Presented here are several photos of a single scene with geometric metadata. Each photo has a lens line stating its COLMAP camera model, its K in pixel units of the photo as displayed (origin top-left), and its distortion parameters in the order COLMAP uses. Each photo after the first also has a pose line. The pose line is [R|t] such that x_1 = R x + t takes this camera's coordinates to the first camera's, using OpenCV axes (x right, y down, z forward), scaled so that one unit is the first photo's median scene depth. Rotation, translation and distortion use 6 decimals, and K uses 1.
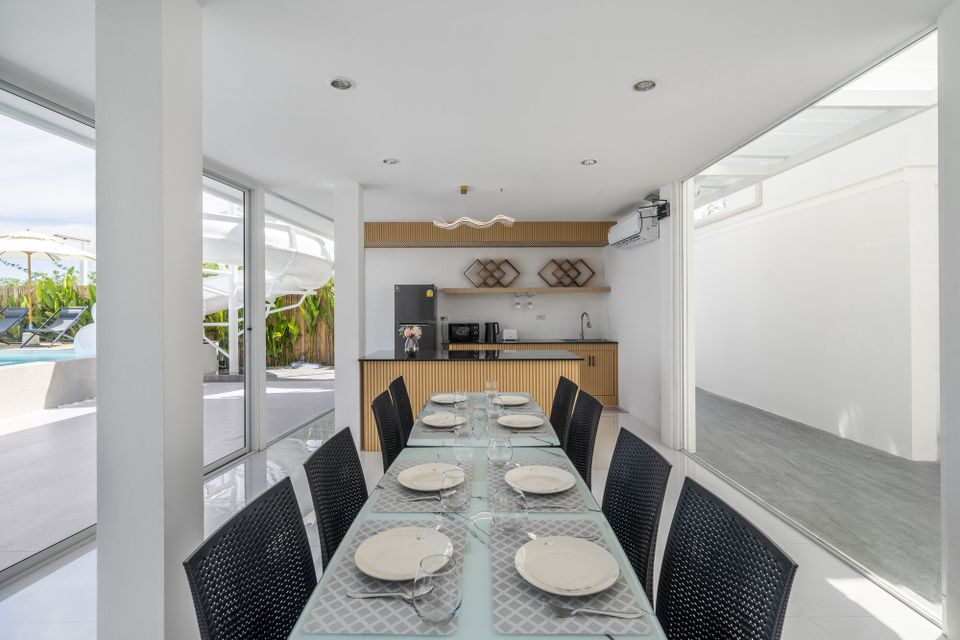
lens RADIAL K [[450.1, 0, 474.0], [0, 450.1, 307.5], [0, 0, 1]] dist [0.012440, -0.000101]
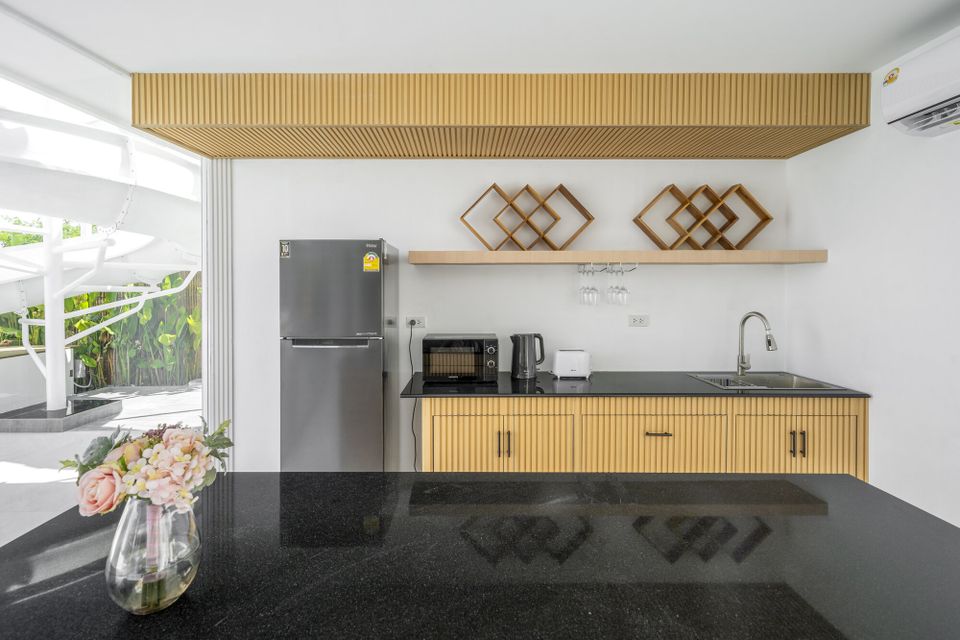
lens RADIAL K [[485.3, 0, 465.6], [0, 485.3, 290.7], [0, 0, 1]] dist [-0.000949, 0.000036]
pose [[0.999799, 0.002752, -0.019854, -0.009204], [-0.002722, 0.999995, 0.001564, -0.008071], [0.019859, -0.001509, 0.999802, 0.549014]]
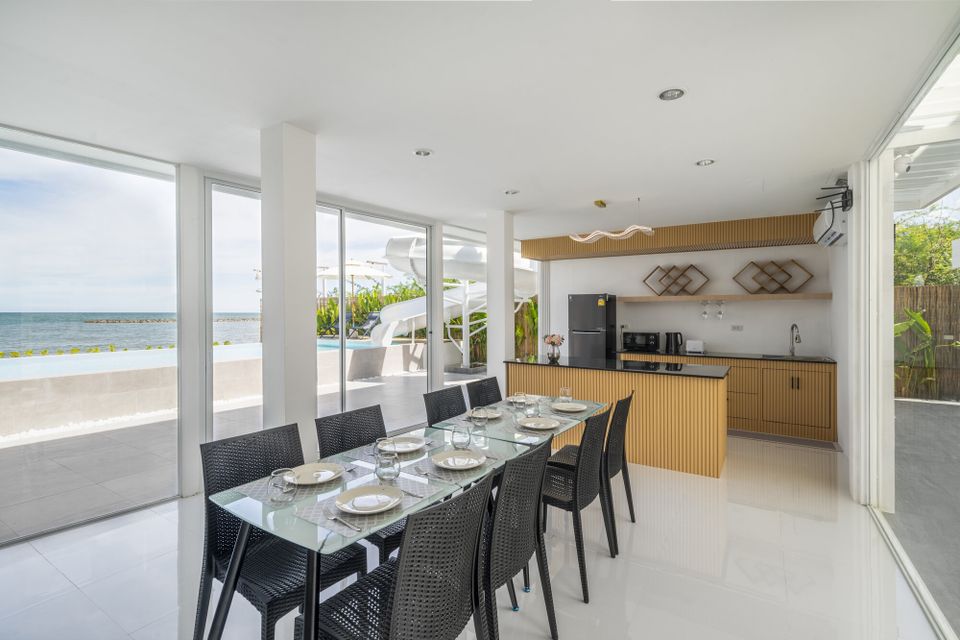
lens RADIAL K [[441.4, 0, 471.8], [0, 441.4, 310.1], [0, 0, 1]] dist [0.000969, -0.000092]
pose [[0.838981, 0.004639, -0.544141, 0.189025], [-0.007135, 0.999971, -0.002475, -0.008435], [0.544114, 0.005959, 0.838990, -0.007029]]
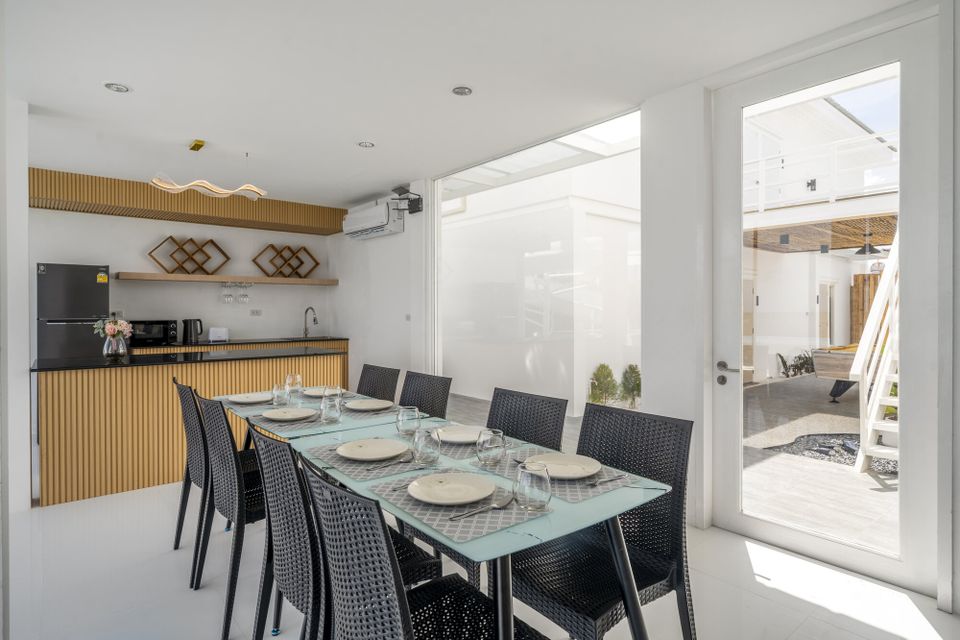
lens RADIAL K [[517.6, 0, 471.4], [0, 517.6, 317.4], [0, 0, 1]] dist [0.004902, 0.001216]
pose [[0.782622, -0.006978, 0.622458, -0.141962], [-0.002573, 0.999892, 0.014444, 0.016038], [-0.622492, -0.012906, 0.782520, -0.003670]]
